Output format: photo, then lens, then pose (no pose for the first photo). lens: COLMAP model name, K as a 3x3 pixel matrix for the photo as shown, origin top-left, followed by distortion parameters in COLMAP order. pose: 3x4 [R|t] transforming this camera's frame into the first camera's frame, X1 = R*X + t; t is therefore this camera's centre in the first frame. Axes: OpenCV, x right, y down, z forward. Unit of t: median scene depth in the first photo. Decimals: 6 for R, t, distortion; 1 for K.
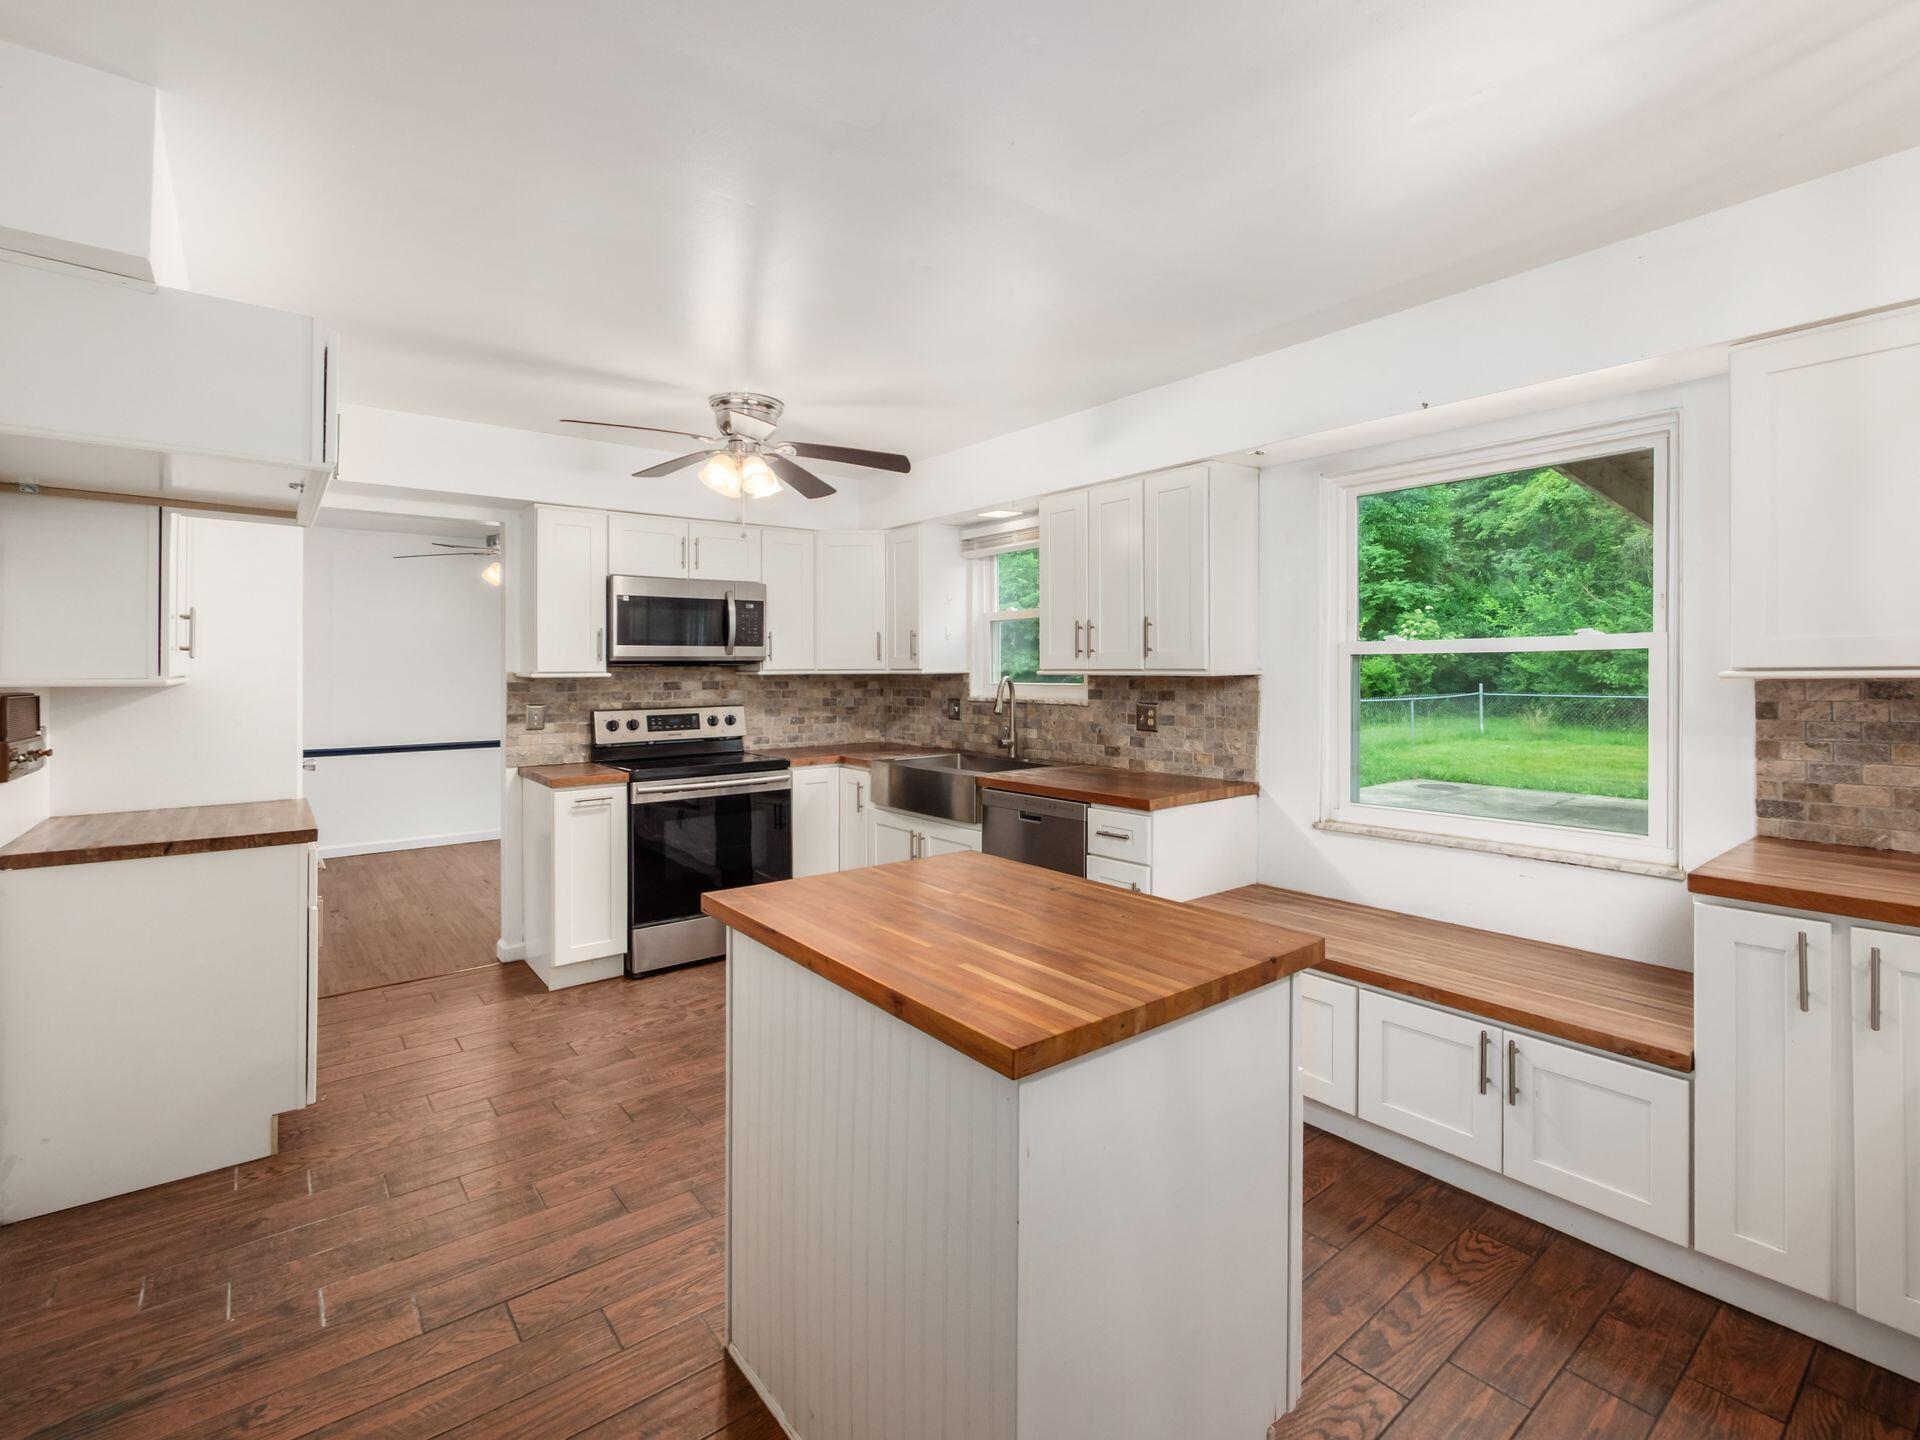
lens RADIAL K [[915.2, 0, 1033.2], [0, 915.2, 674.0], [0, 0, 1]] dist [-0.002931, -0.000211]
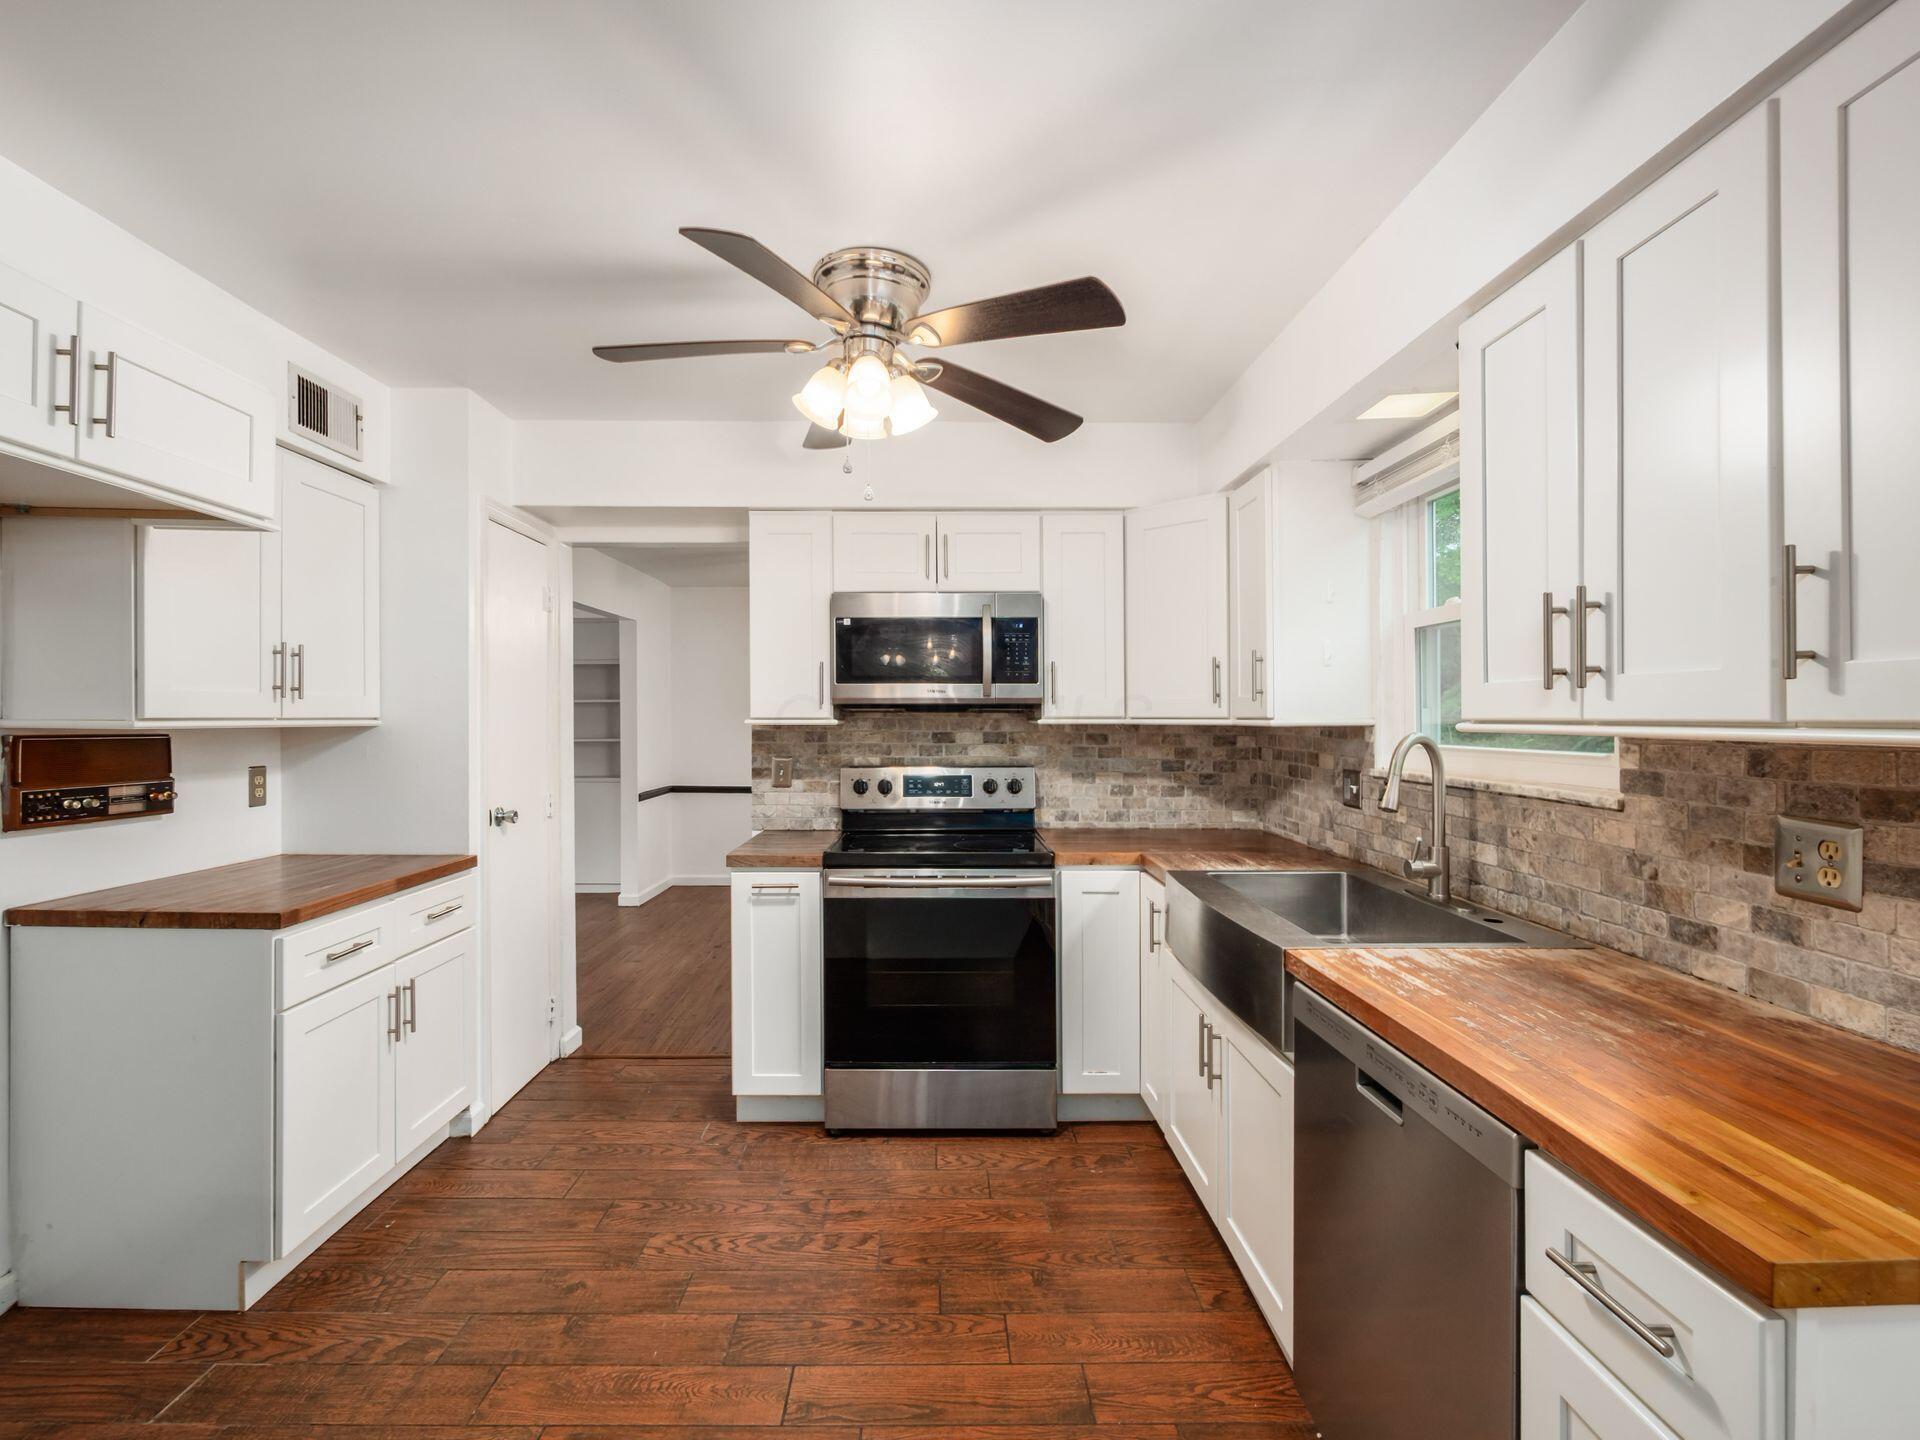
lens RADIAL K [[863.4, 0, 941.6], [0, 863.4, 744.3], [0, 0, 1]] dist [-0.003413, 0.000157]
pose [[0.763697, 0.026495, -0.645031, 0.074944], [-0.010479, 0.999535, 0.028650, -0.002066], [0.645490, -0.015121, 0.763619, 0.506161]]
